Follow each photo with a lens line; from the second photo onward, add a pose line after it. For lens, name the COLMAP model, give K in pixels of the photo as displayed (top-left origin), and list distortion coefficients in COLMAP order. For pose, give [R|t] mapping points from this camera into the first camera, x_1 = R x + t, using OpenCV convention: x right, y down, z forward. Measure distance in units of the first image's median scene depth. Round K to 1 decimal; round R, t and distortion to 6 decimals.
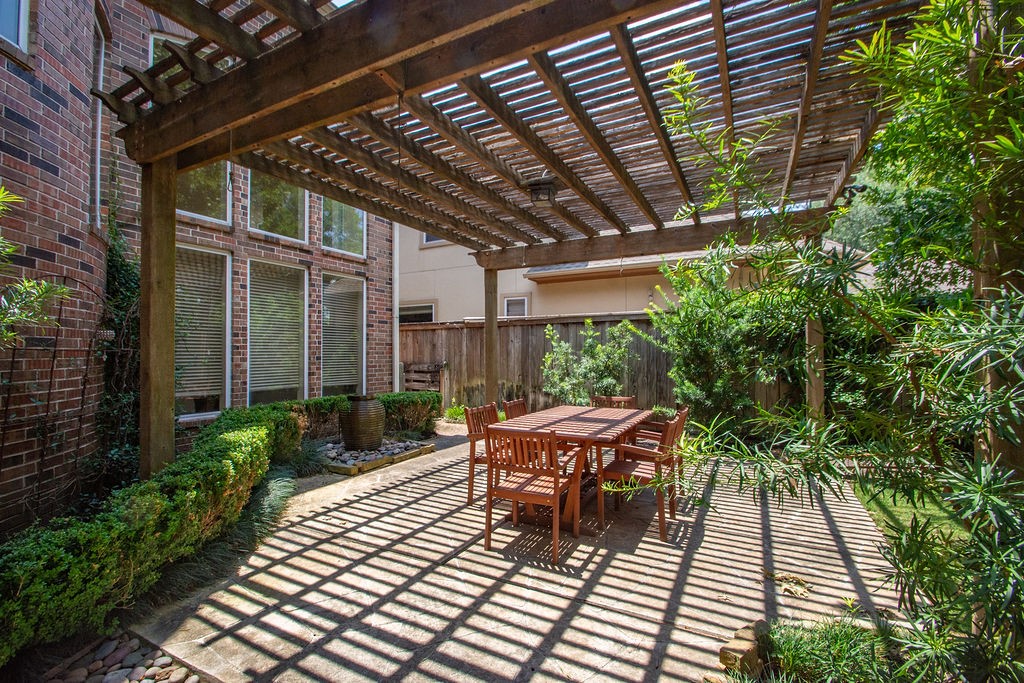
lens RADIAL K [[454.0, 0, 508.5], [0, 454.0, 358.0], [0, 0, 1]] dist [0.016700, -0.017203]
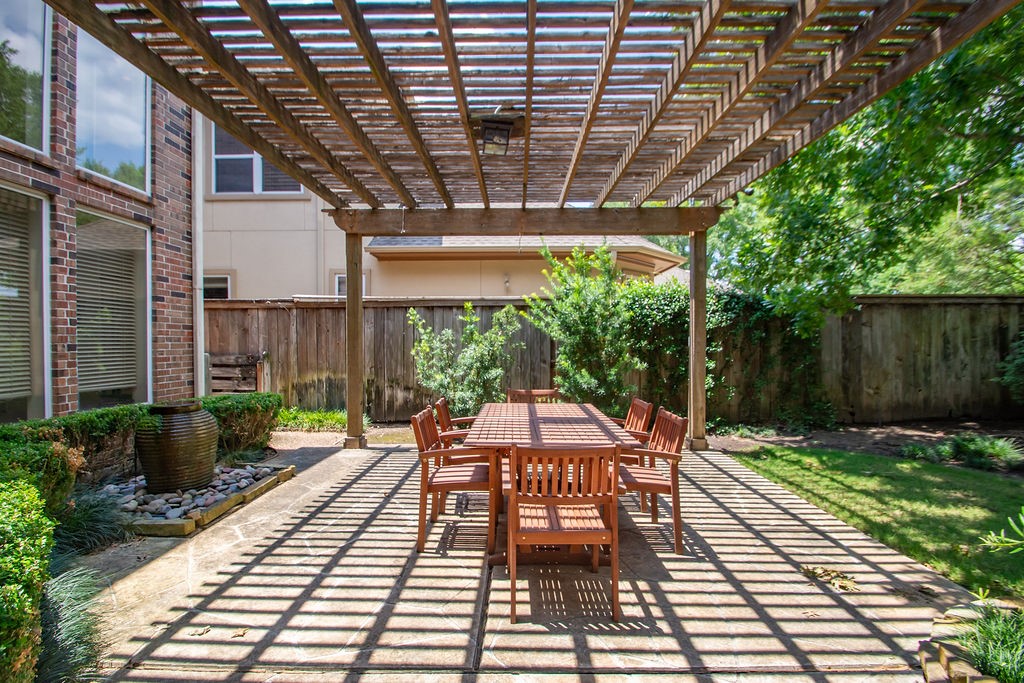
lens RADIAL K [[454.0, 0, 508.5], [0, 454.0, 358.0], [0, 0, 1]] dist [0.016700, -0.017203]
pose [[0.890005, -0.012939, 0.455768, -0.206345], [0.001745, 0.999687, 0.024972, 0.000469], [-0.455948, -0.021430, 0.889748, 0.221567]]
